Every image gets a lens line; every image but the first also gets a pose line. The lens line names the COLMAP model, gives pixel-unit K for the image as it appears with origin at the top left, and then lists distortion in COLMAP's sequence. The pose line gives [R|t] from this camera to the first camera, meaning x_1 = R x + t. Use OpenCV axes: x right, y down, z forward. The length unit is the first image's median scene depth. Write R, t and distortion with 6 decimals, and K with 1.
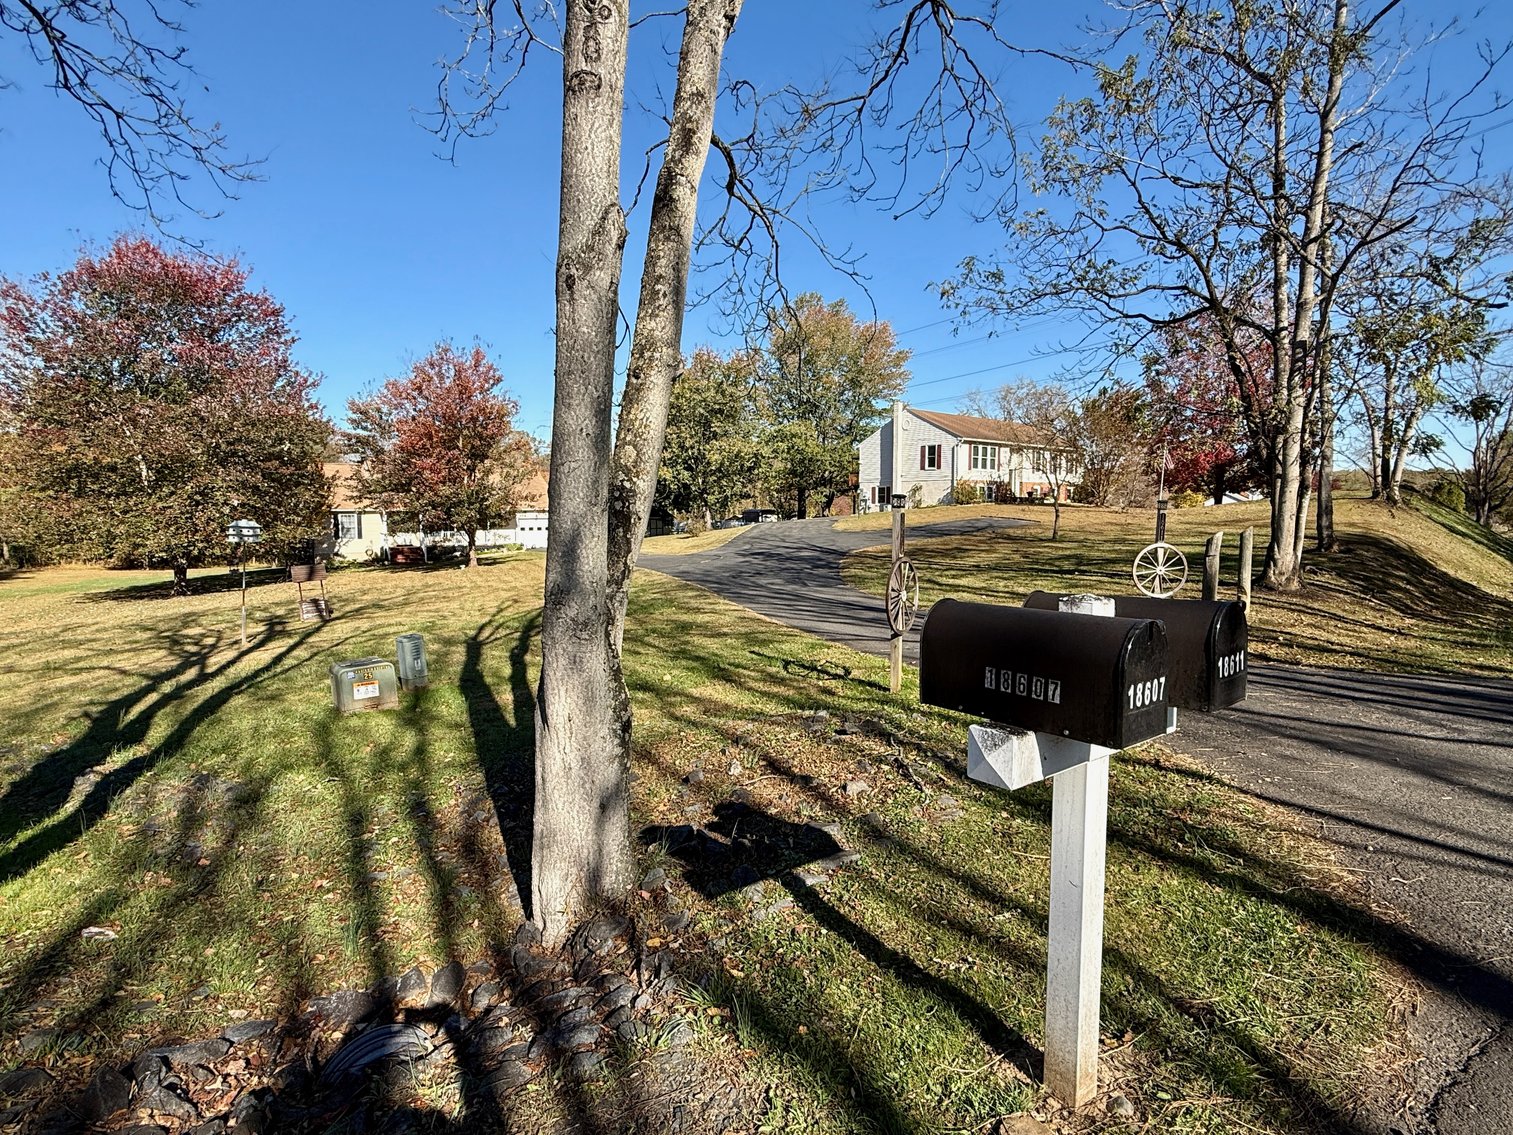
lens RADIAL K [[755.4, 0, 760.1], [0, 755.4, 570.9], [0, 0, 1]] dist [0.002995, 0.000153]
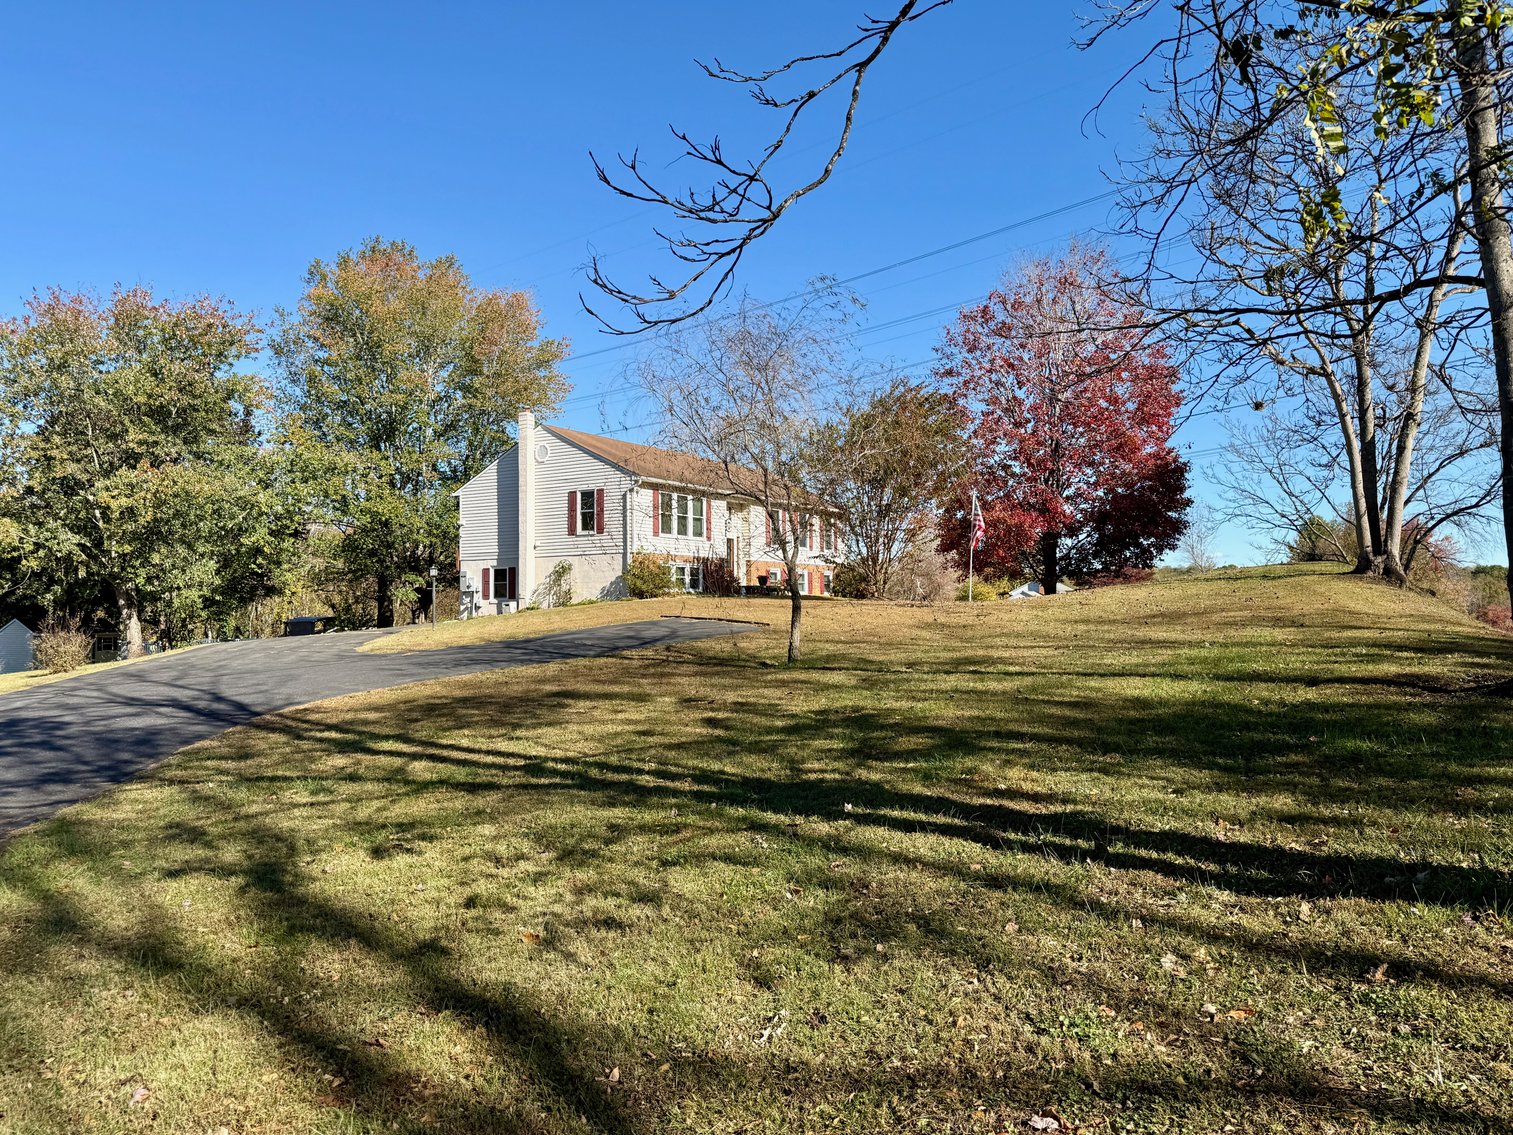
lens RADIAL K [[1048.4, 0, 754.5], [0, 1048.4, 566.2], [0, 0, 1]] dist [0.014086, 0.001410]
pose [[0.950952, 0.001394, 0.309335, 0.106814], [0.039023, 0.991461, -0.124430, -0.013634], [-0.306867, 0.130398, 0.942777, 0.255967]]
